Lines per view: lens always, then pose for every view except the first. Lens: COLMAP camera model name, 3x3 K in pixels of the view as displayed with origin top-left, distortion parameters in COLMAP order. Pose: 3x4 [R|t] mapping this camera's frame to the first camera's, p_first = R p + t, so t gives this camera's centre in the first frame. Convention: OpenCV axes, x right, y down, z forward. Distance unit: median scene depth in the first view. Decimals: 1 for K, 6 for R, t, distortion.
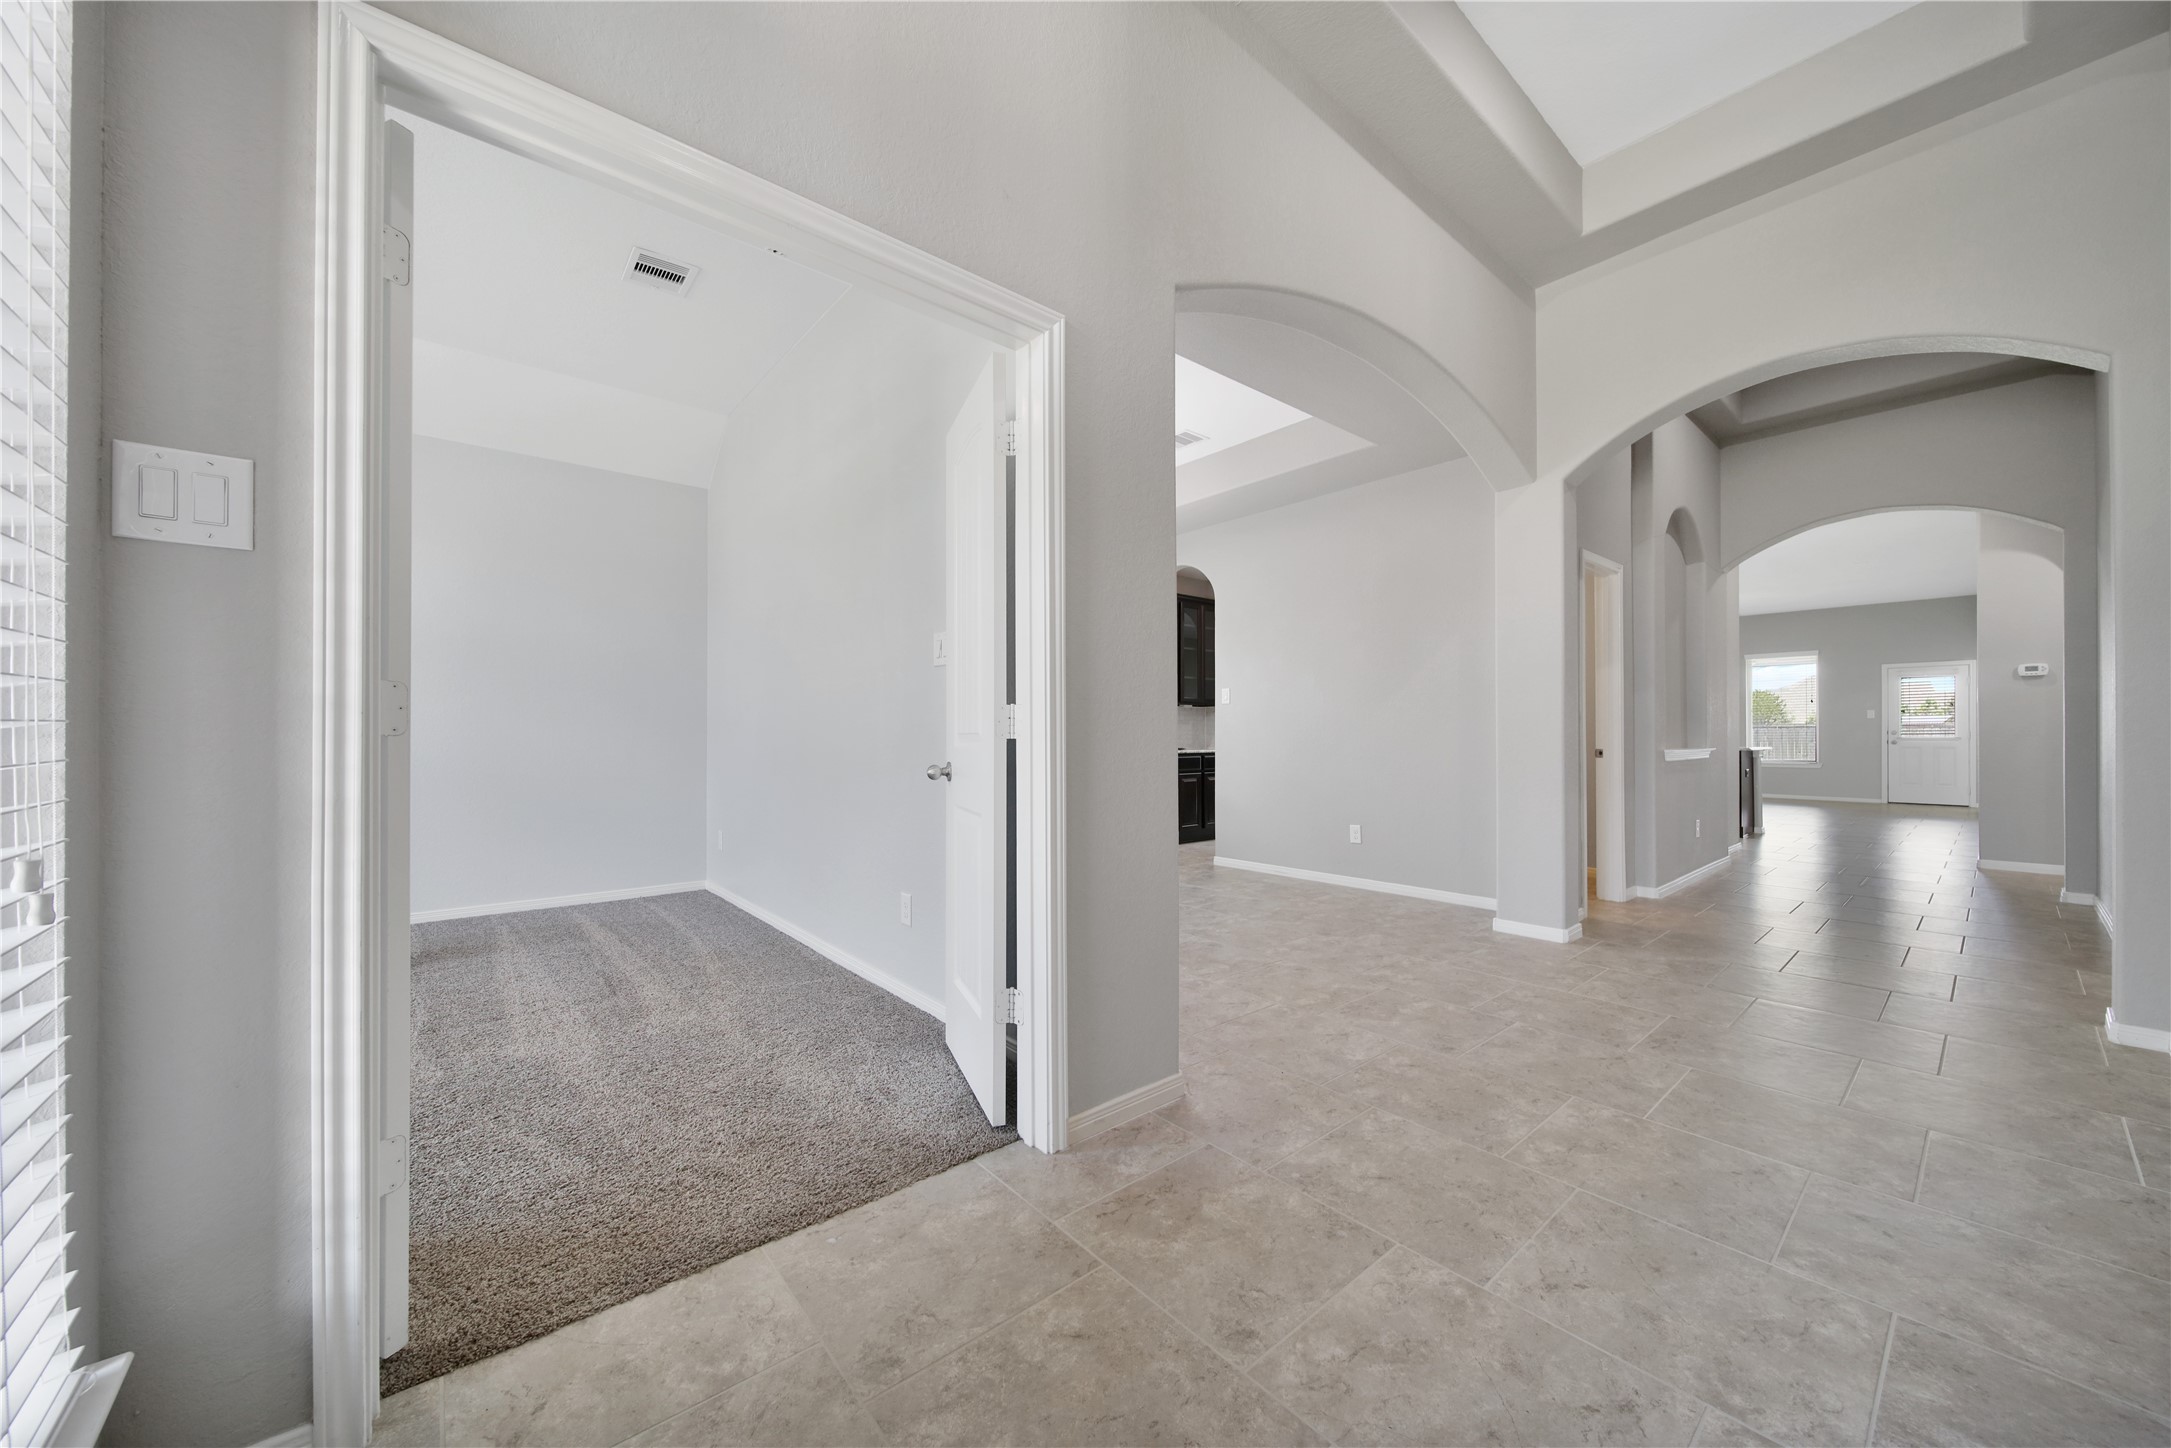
lens RADIAL K [[782.1, 0, 1075.8], [0, 782.1, 722.9], [0, 0, 1]] dist [-0.000893, -0.000110]
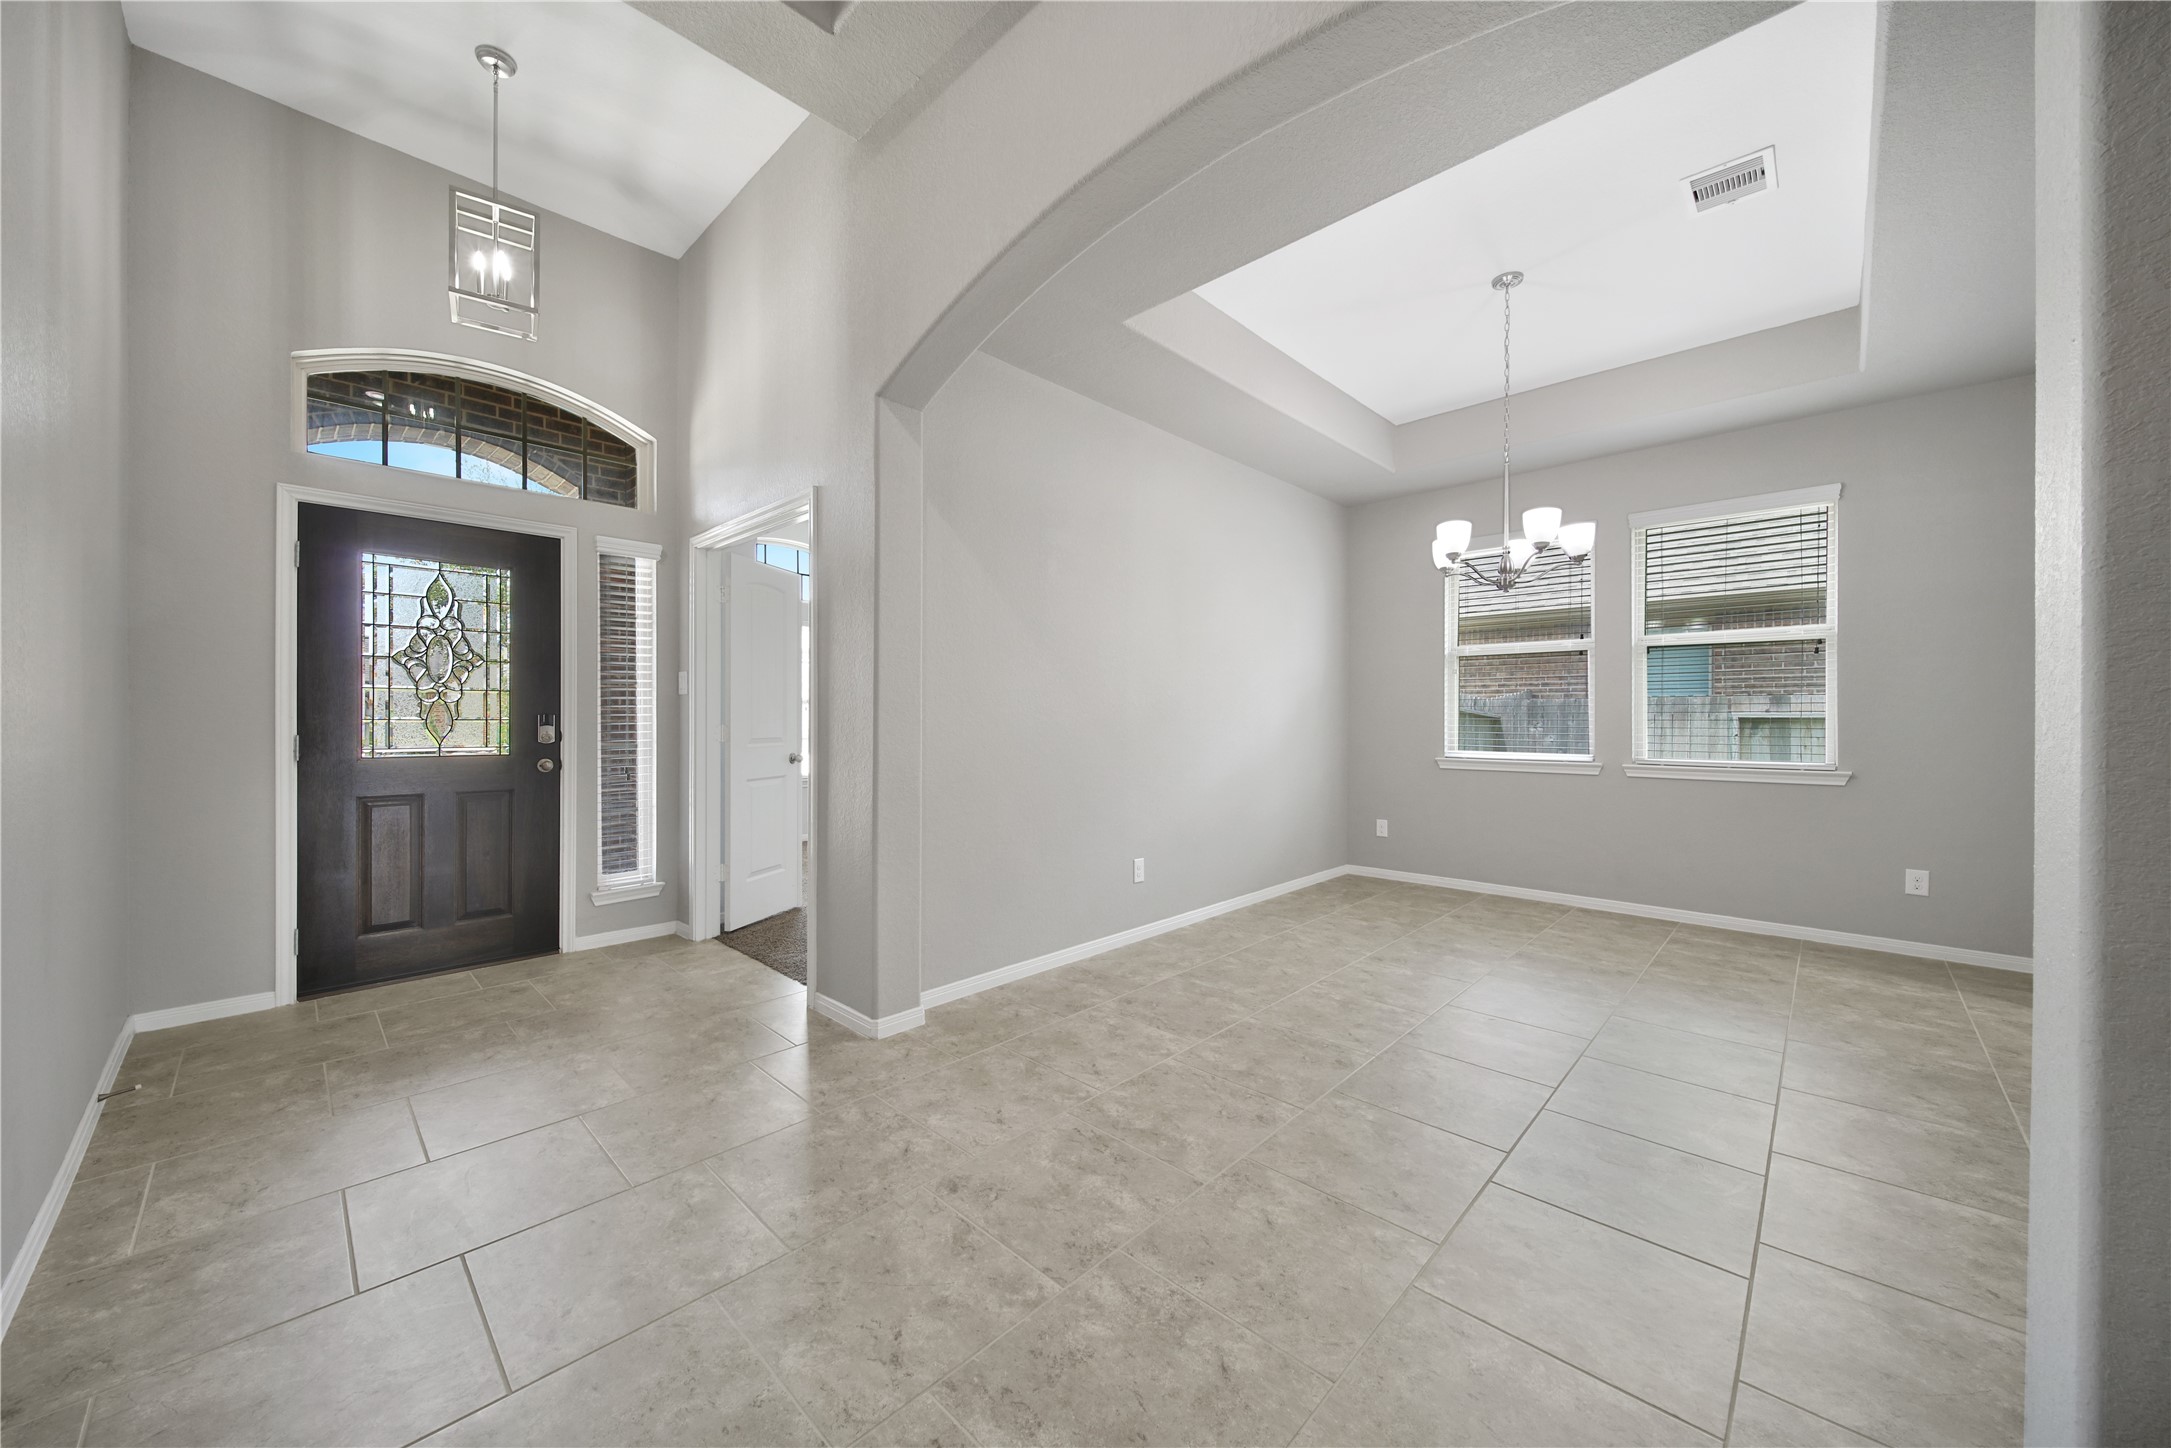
lens RADIAL K [[782.1, 0, 1075.8], [0, 782.1, 722.9], [0, 0, 1]] dist [-0.000893, -0.000110]
pose [[0.102726, 0.008149, -0.994676, 1.031333], [0.011102, 0.999895, 0.009338, -0.026681], [0.994648, -0.012002, 0.102625, 0.878656]]
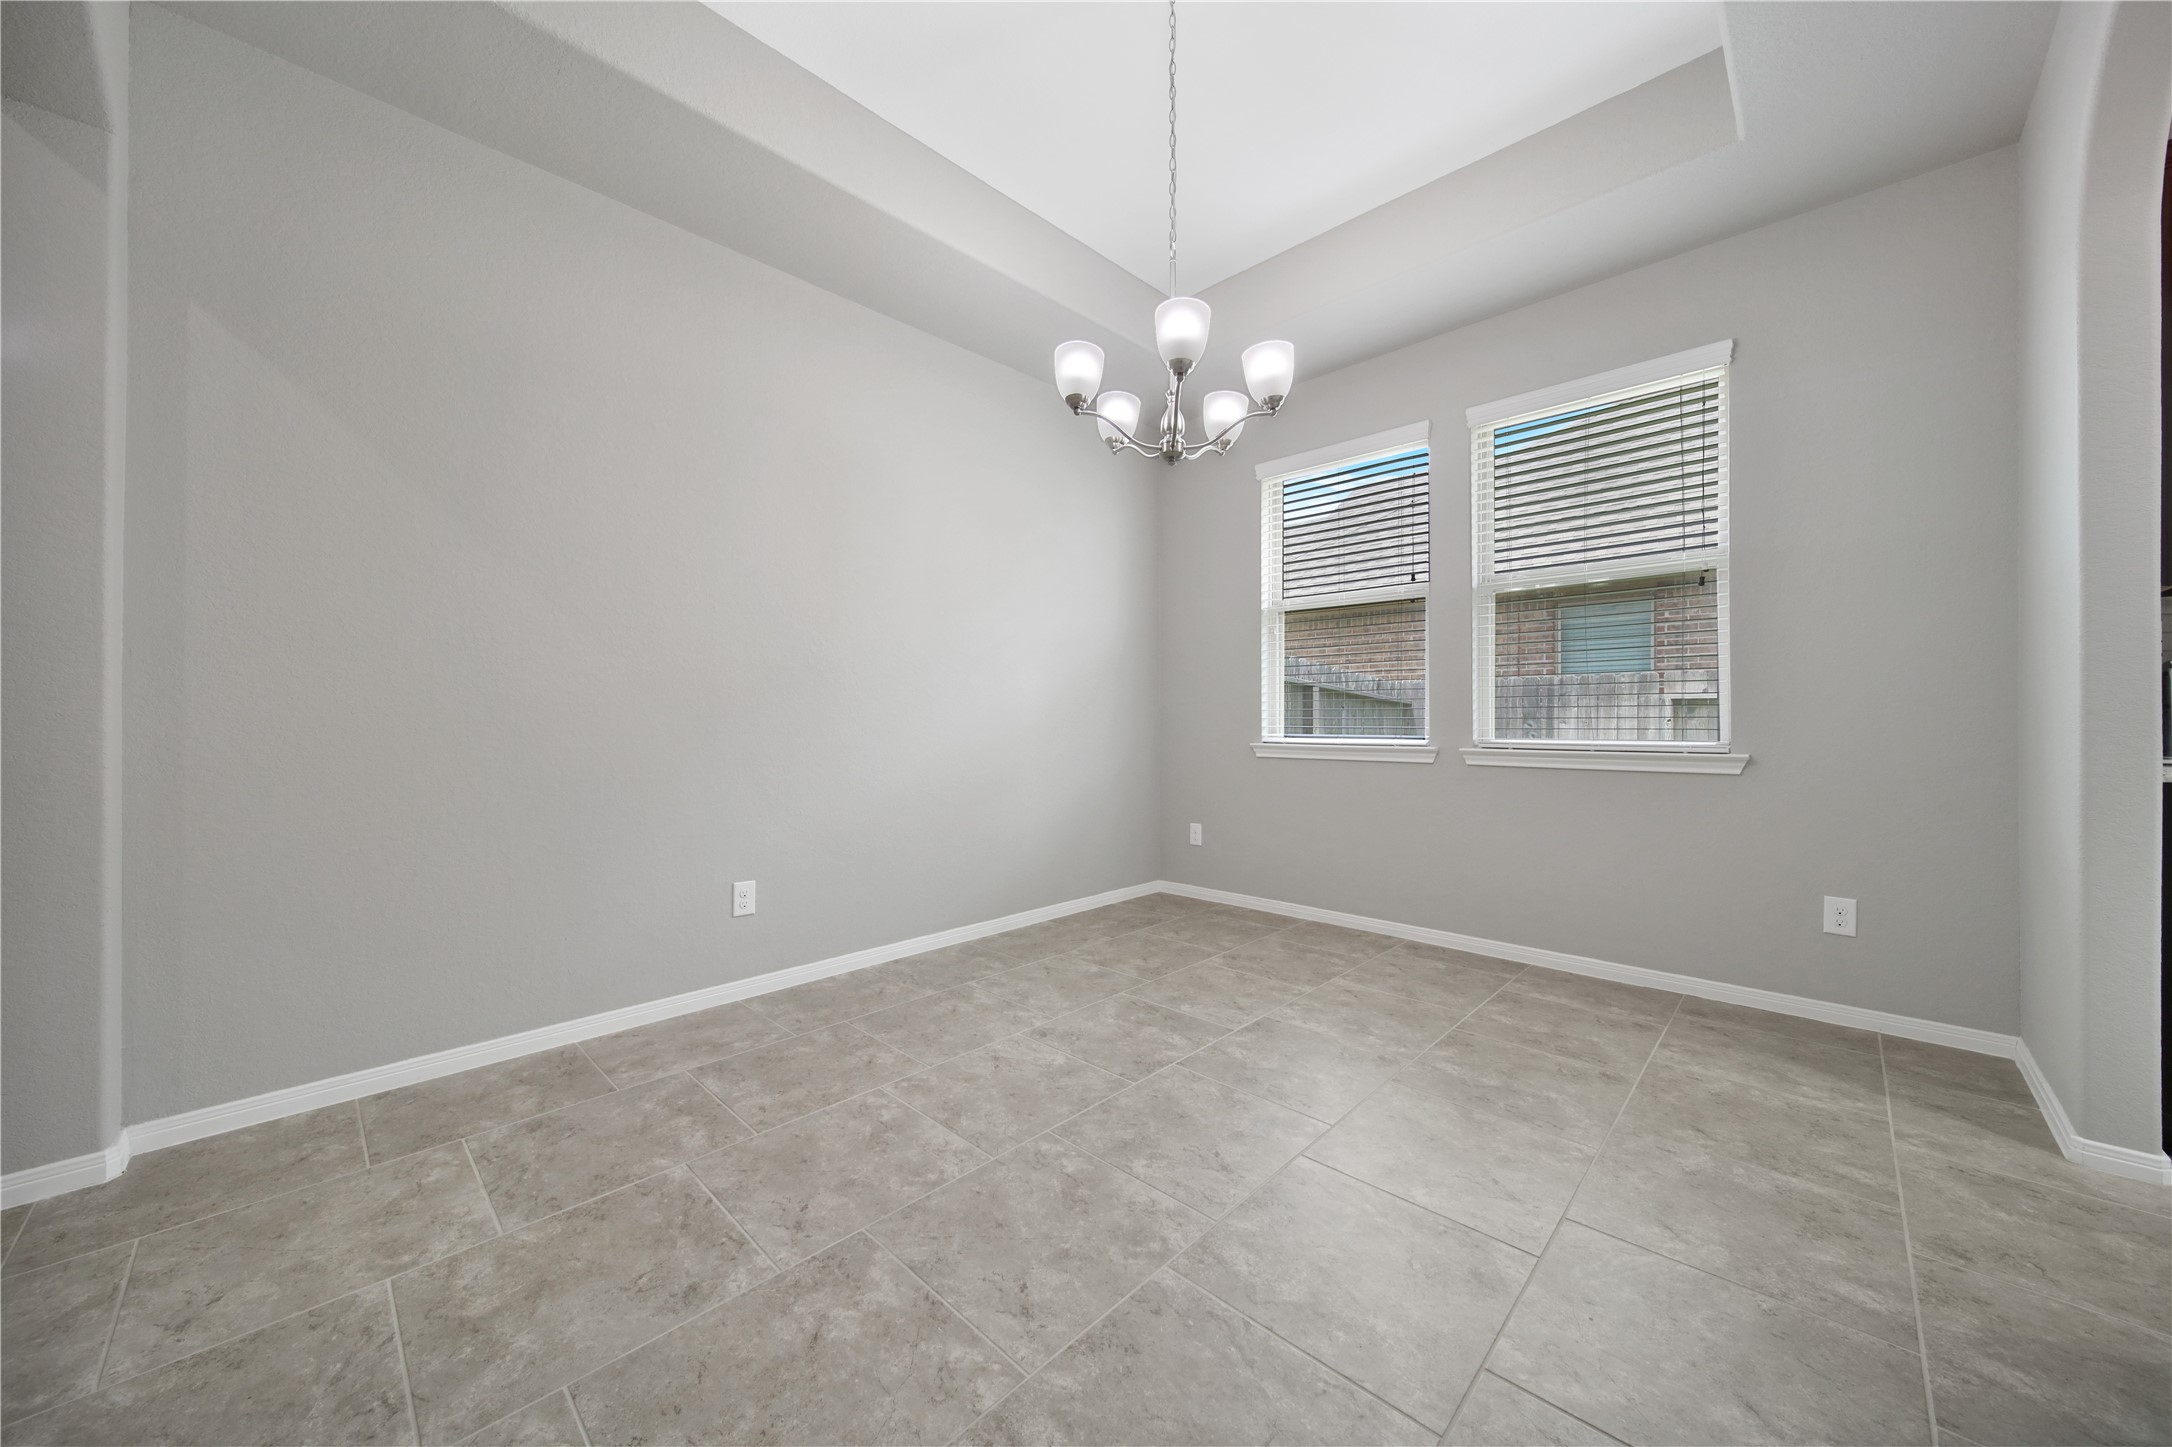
lens RADIAL K [[772.5, 0, 1092.7], [0, 772.5, 722.0], [0, 0, 1]] dist [-0.002197, -0.000067]
pose [[0.106376, 0.005217, -0.994312, 0.682043], [0.014412, 0.999873, 0.006788, 0.025837], [0.994222, -0.015052, 0.106287, 1.436971]]
